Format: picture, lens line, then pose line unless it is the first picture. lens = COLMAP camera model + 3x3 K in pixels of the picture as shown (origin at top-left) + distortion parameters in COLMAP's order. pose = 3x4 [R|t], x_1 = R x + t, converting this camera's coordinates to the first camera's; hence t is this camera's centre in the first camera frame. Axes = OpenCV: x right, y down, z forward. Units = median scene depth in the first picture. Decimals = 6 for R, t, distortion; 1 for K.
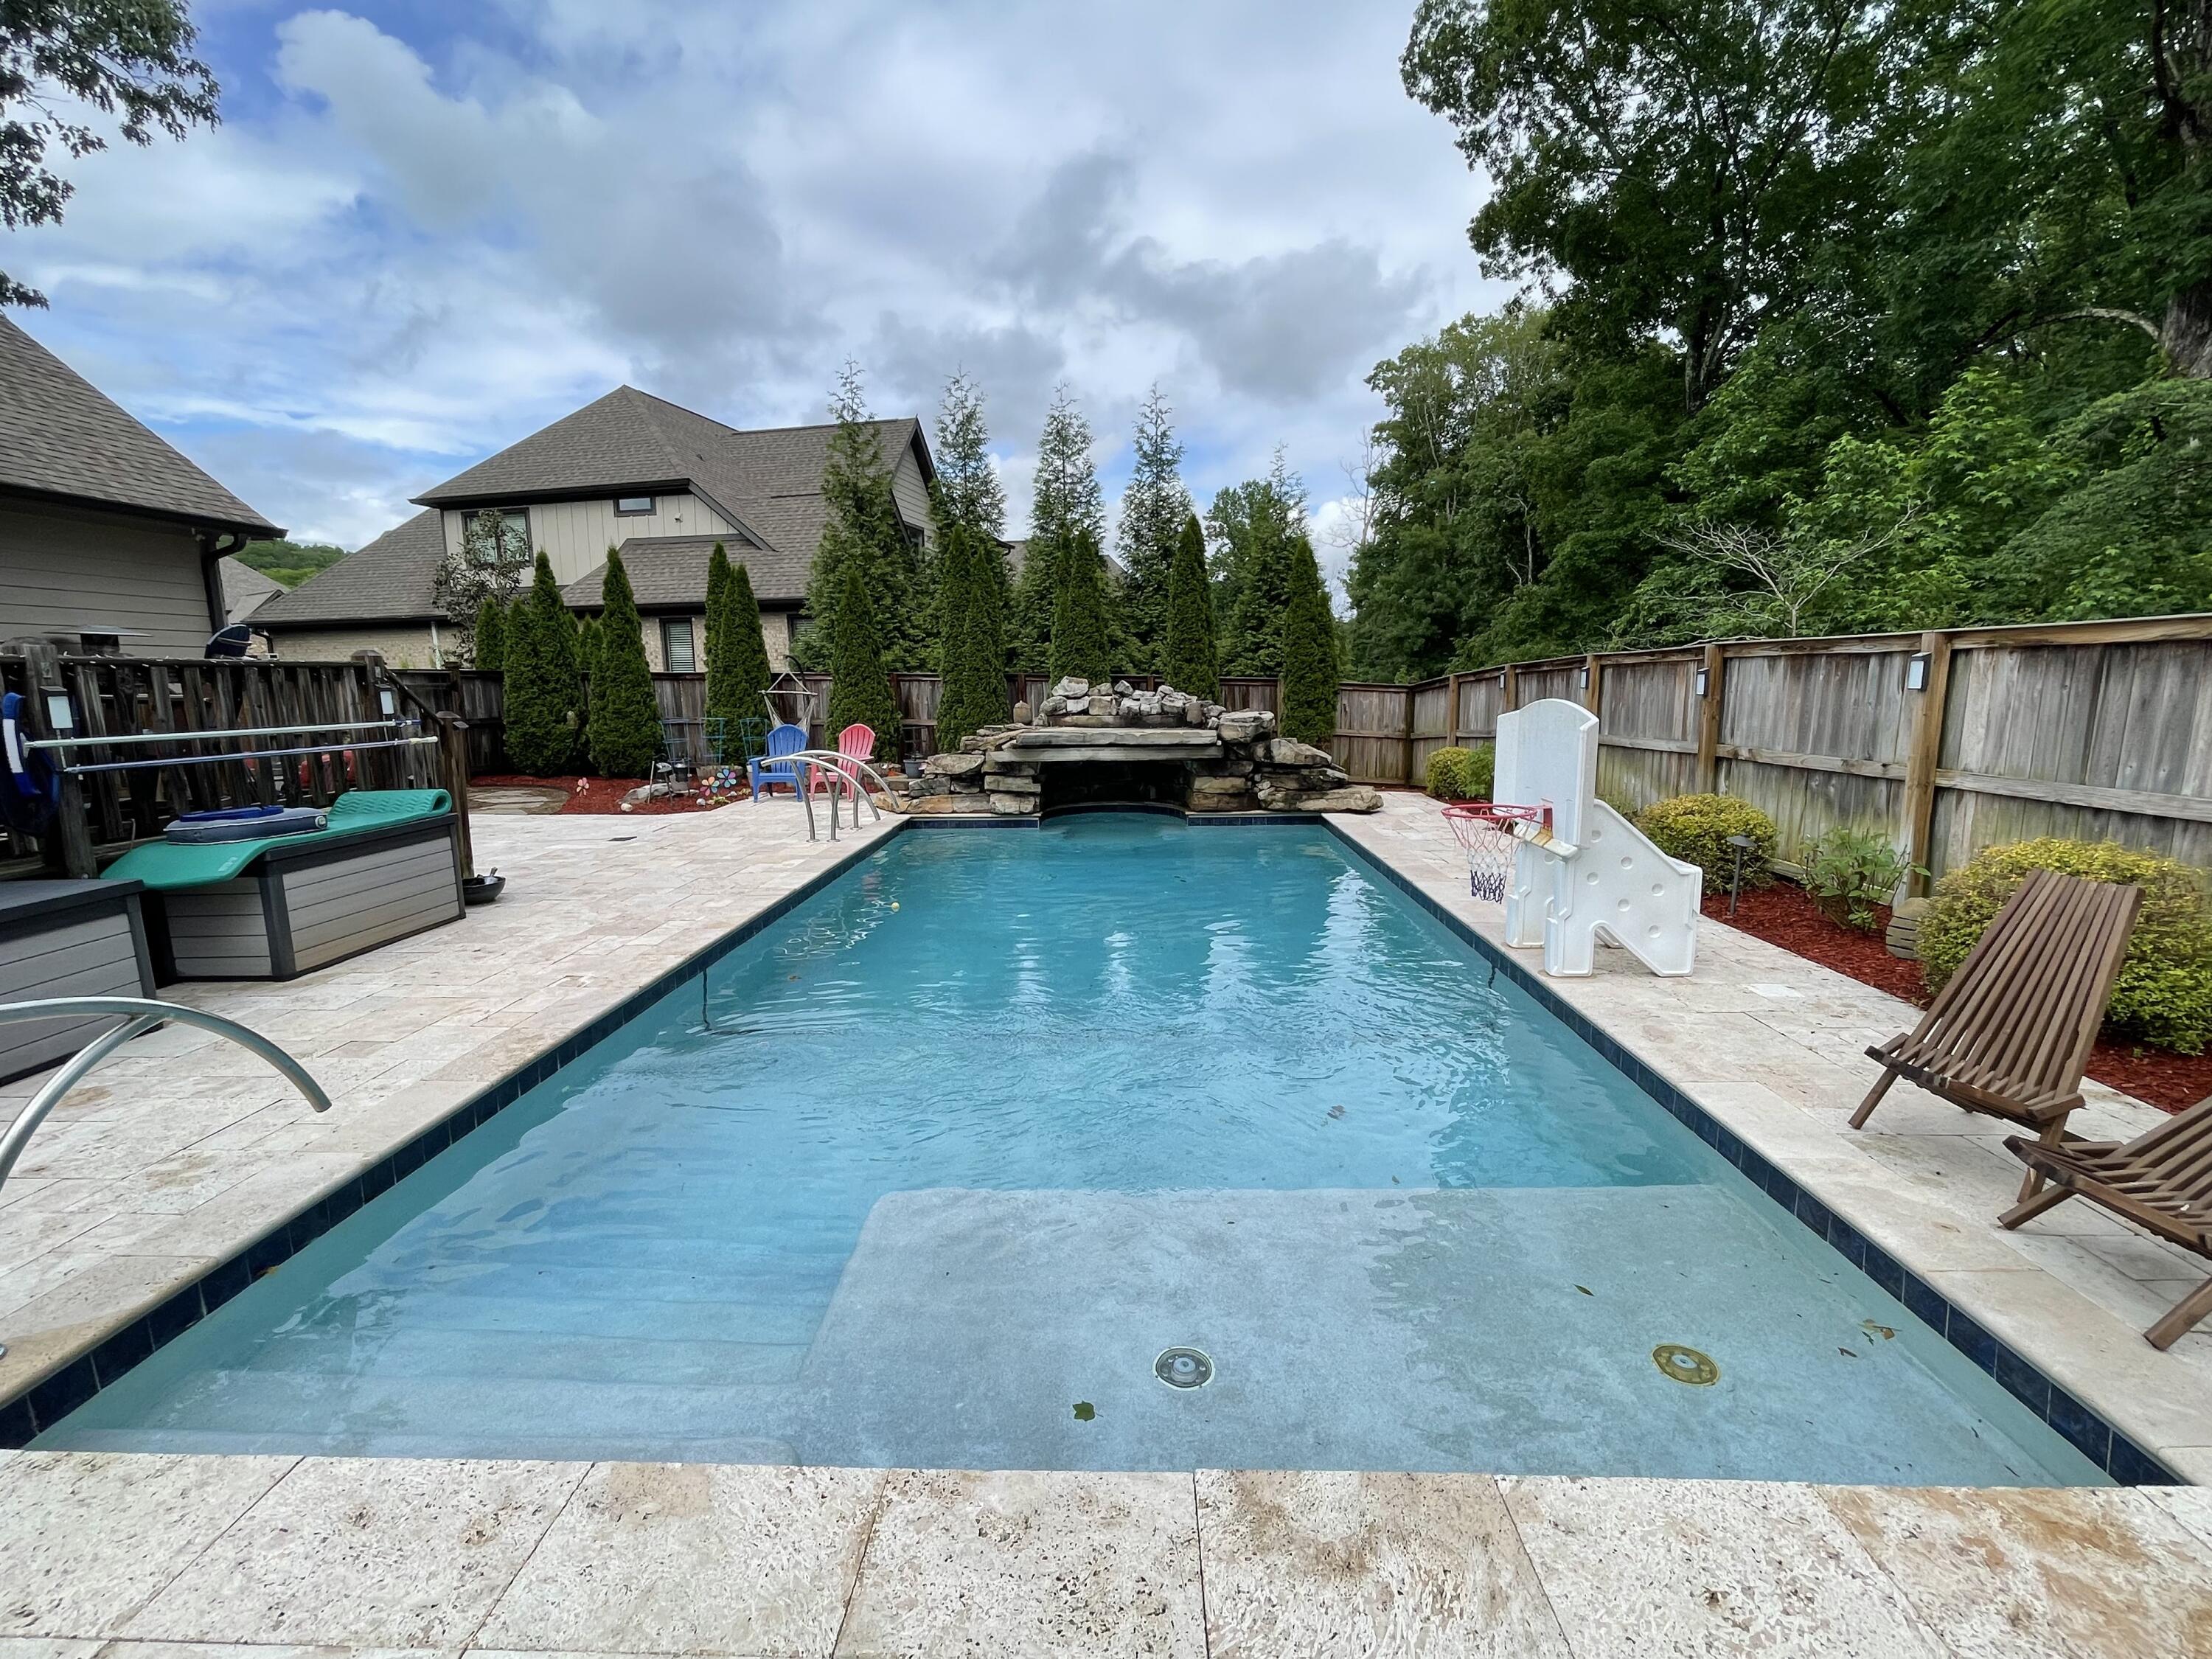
lens RADIAL K [[969.4, 0, 1112.7], [0, 969.4, 820.1], [0, 0, 1]] dist [-0.002938, 0.000520]
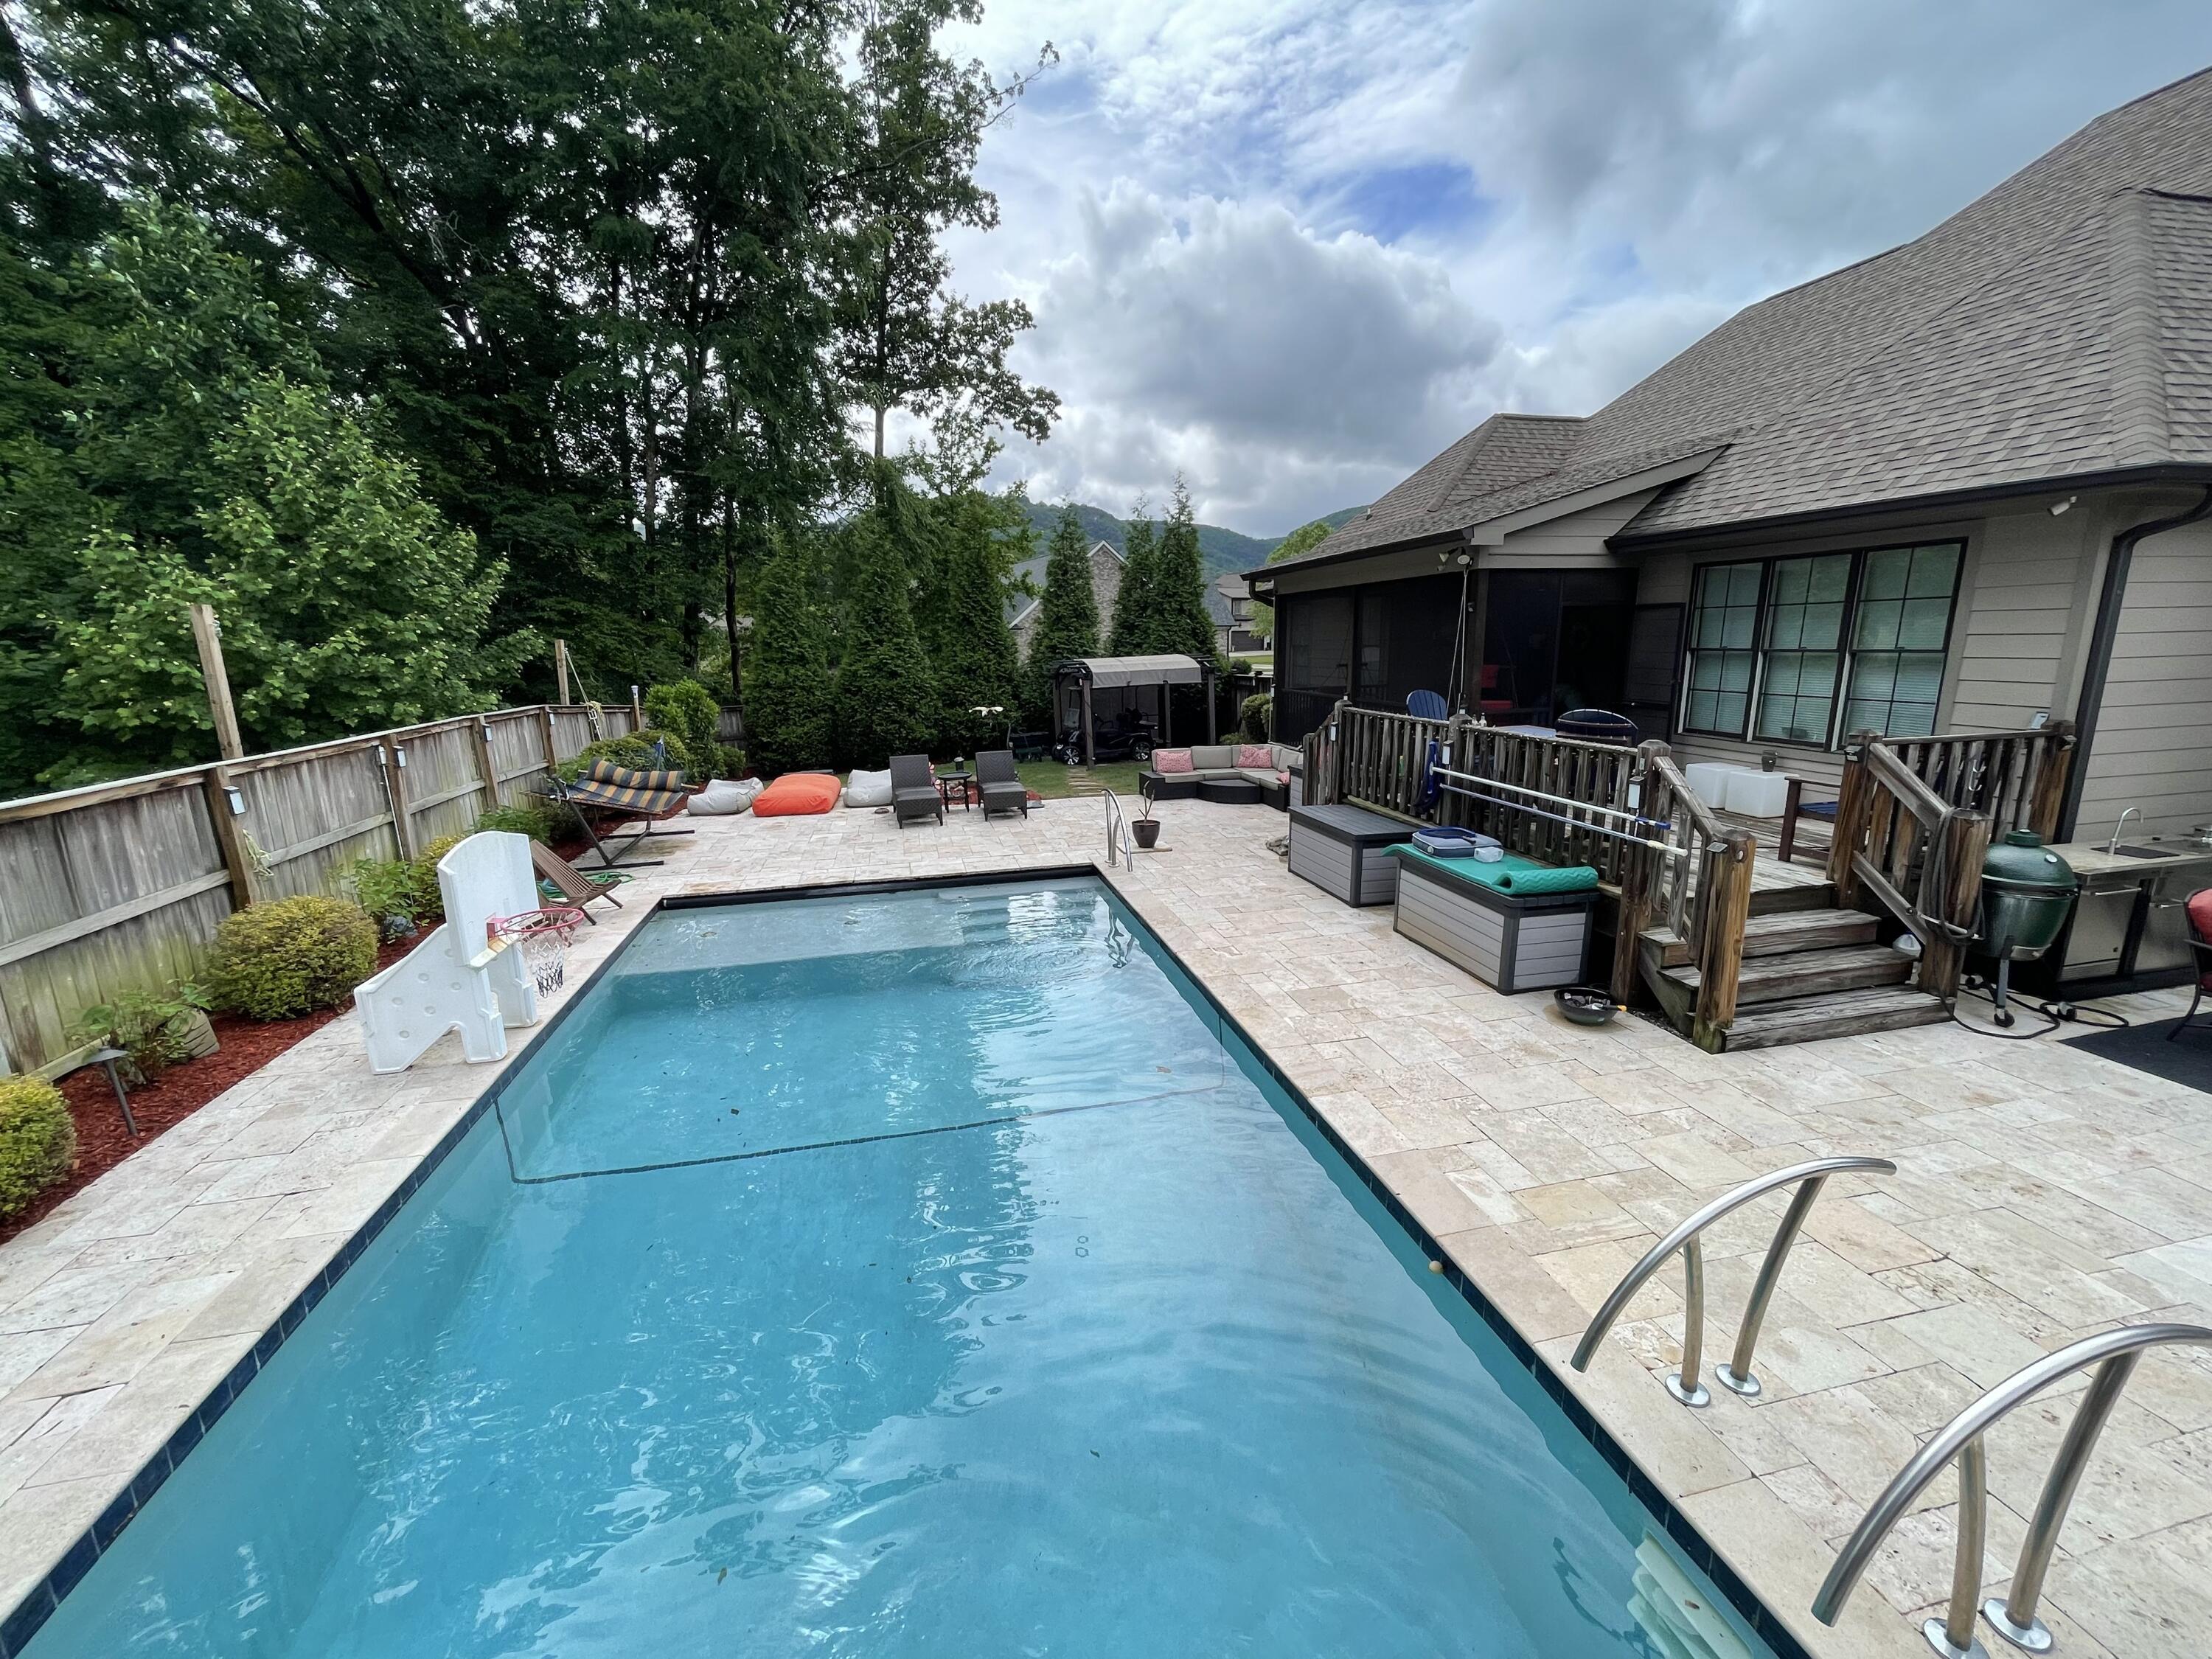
lens RADIAL K [[897.2, 0, 1105.3], [0, 897.2, 839.9], [0, 0, 1]] dist [-0.001909, -0.000080]
pose [[-0.966514, 0.086943, -0.241438, -0.013720], [-0.003642, 0.936115, 0.351676, -0.244988], [0.256590, 0.340779, -0.904451, 1.049719]]
